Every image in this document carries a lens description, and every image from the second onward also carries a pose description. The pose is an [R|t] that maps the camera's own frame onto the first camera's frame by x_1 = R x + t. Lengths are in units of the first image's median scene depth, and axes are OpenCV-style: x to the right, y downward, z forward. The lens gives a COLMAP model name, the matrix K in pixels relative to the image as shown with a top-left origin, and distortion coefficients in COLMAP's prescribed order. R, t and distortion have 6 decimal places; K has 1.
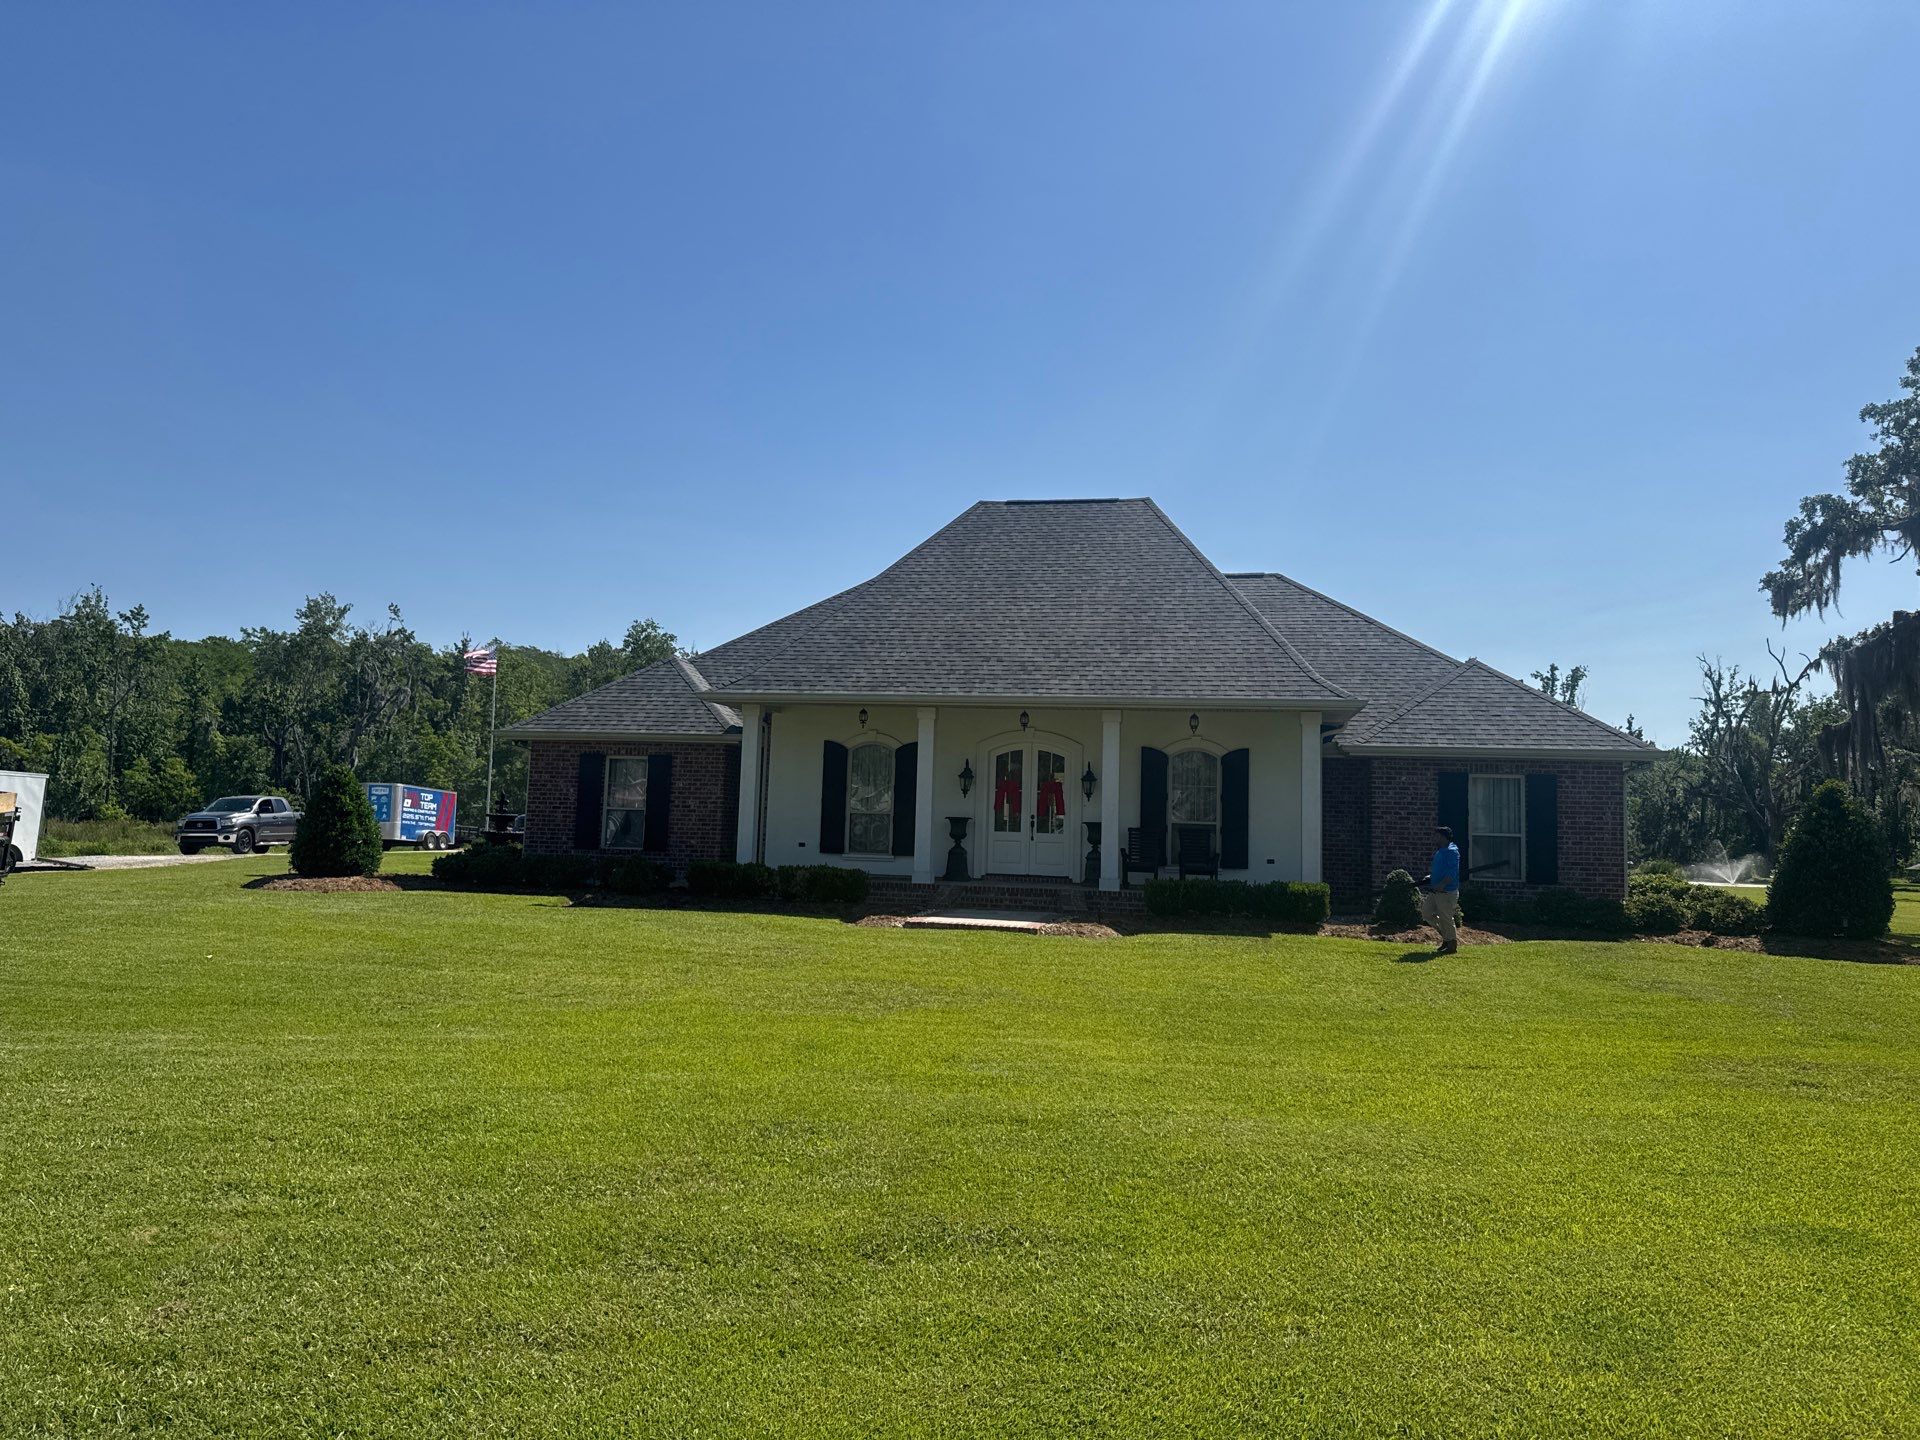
lens RADIAL K [[1330.7, 0, 955.4], [0, 1330.7, 718.6], [0, 0, 1]] dist [0.137888, -0.197006]
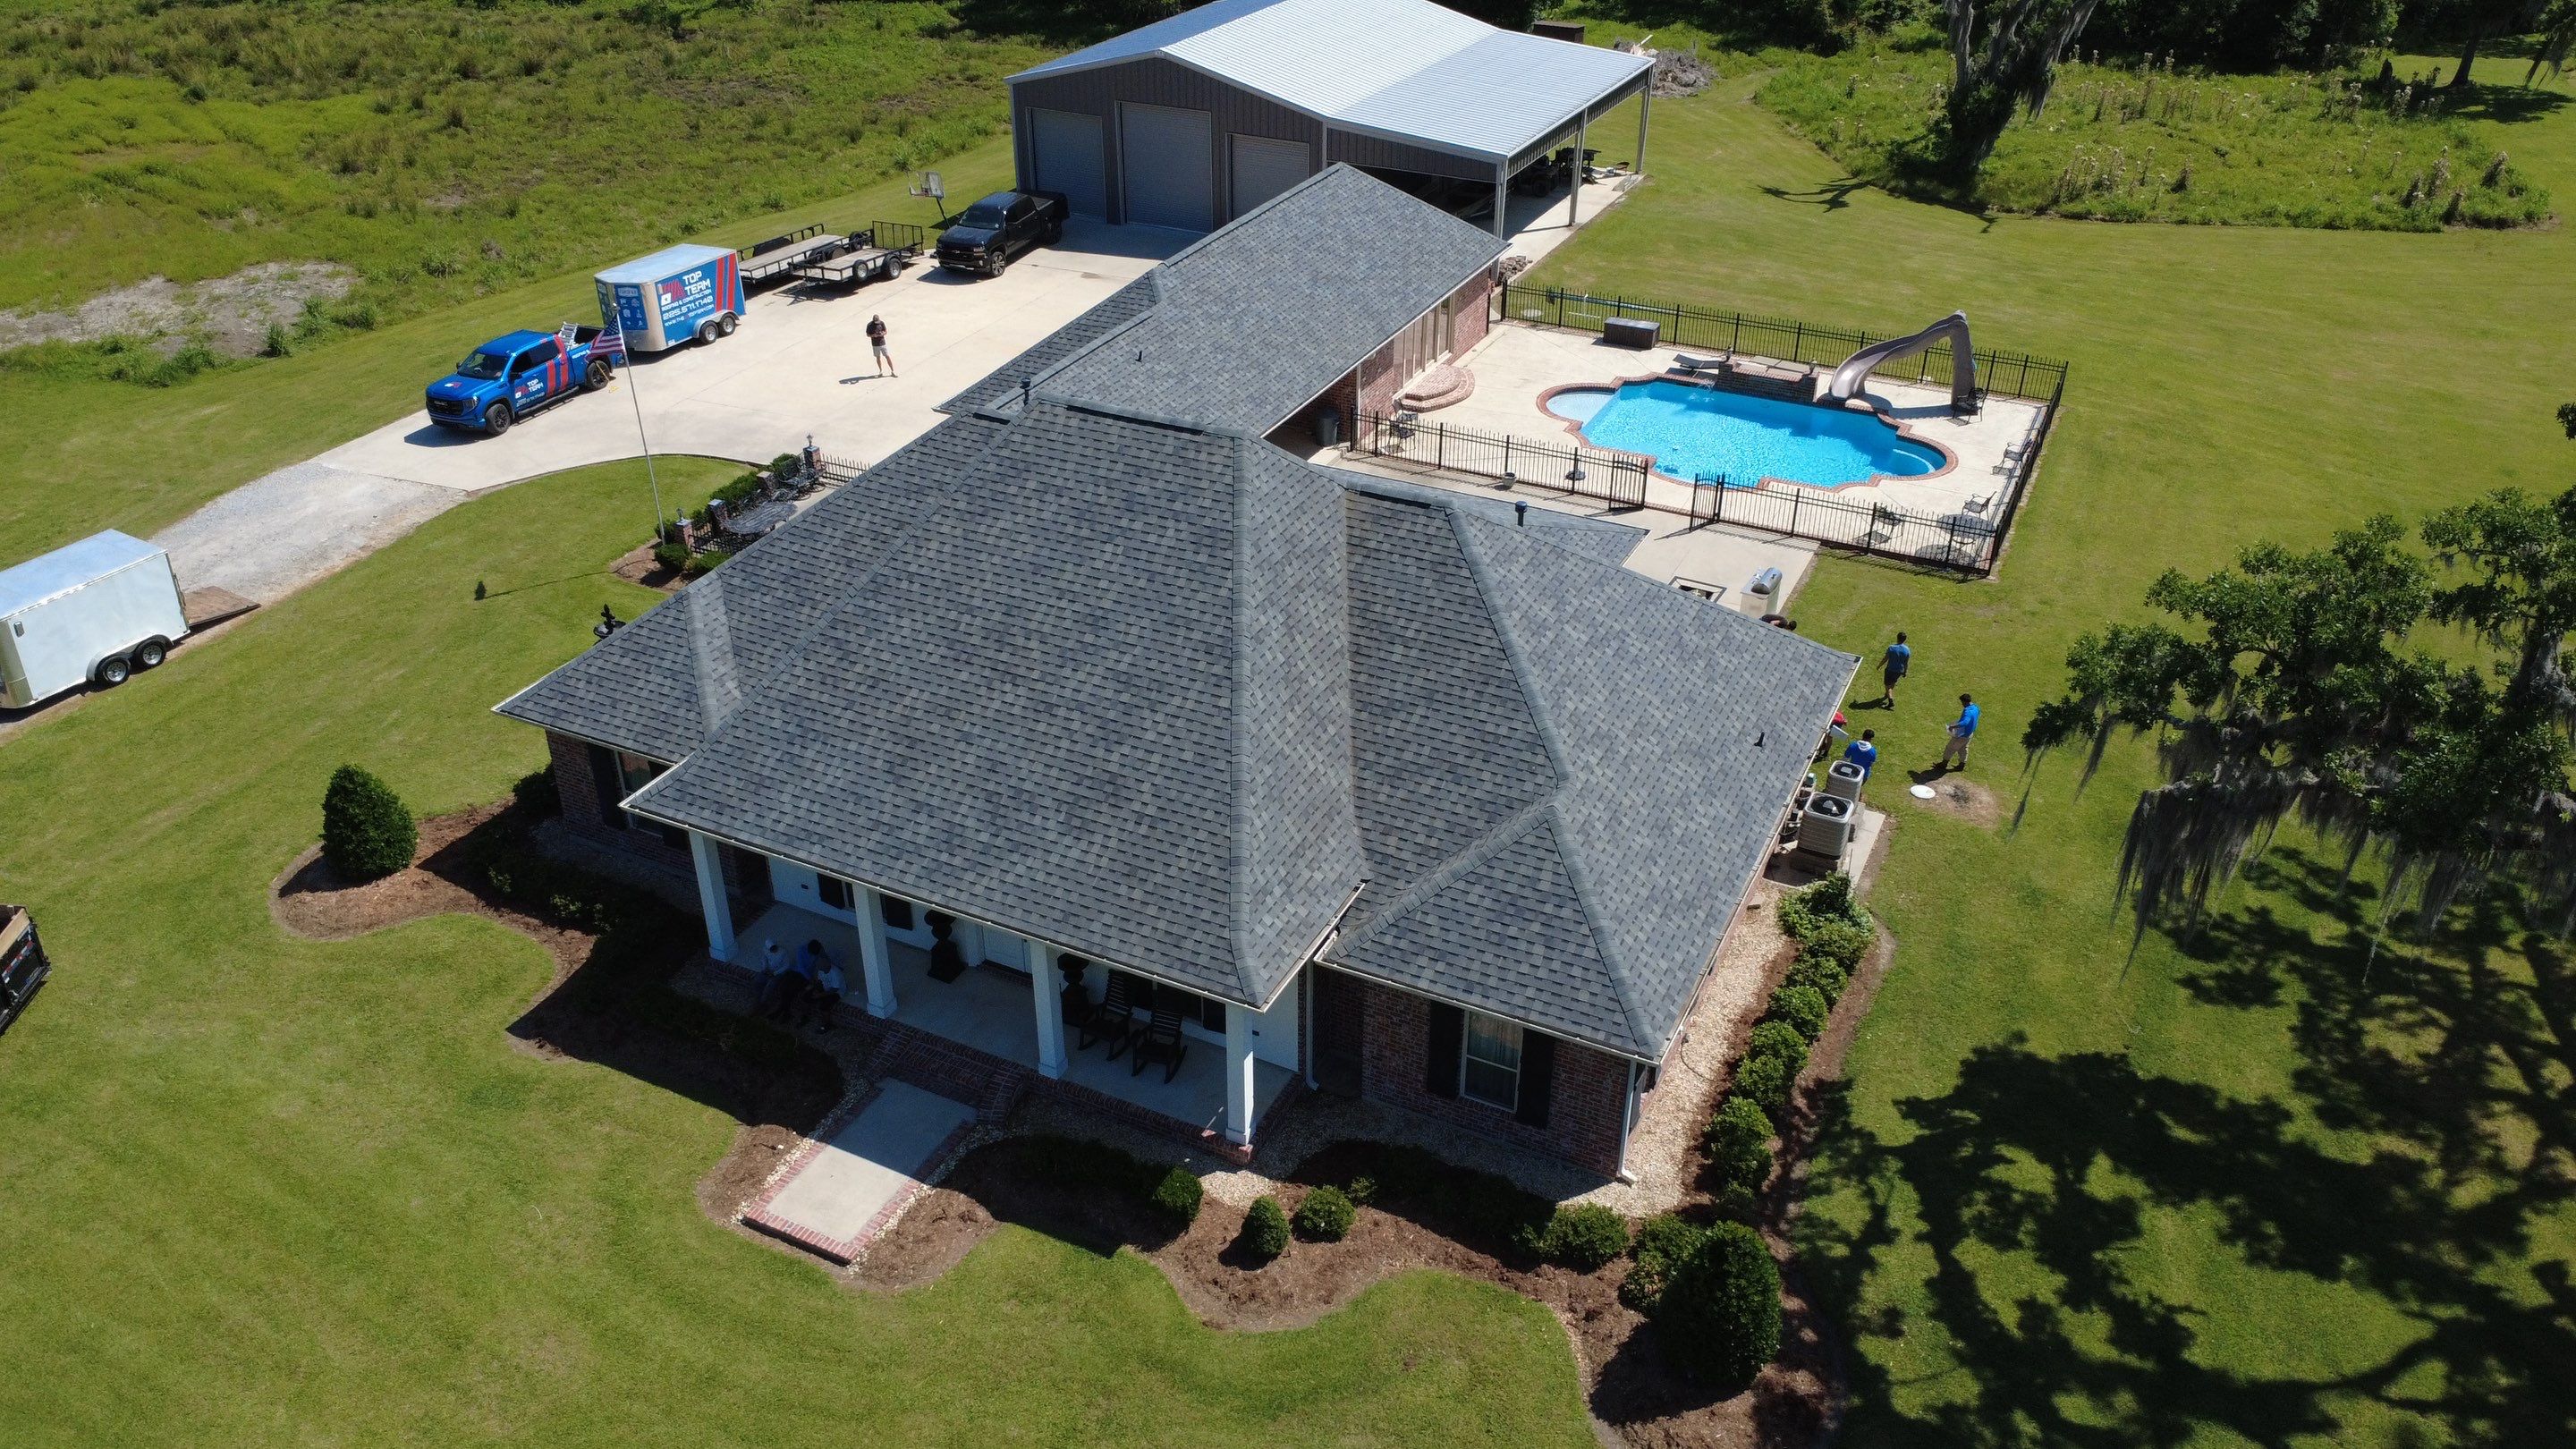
lens RADIAL K [[1938.2, 0, 1284.7], [0, 1938.2, 728.3], [0, 0, 1]] dist [-0.000709, -0.001974]
pose [[0.964481, 0.106363, -0.241794, 0.484019], [0.055040, 0.814344, 0.577767, -0.727071], [0.258356, -0.570553, 0.779565, 0.130605]]
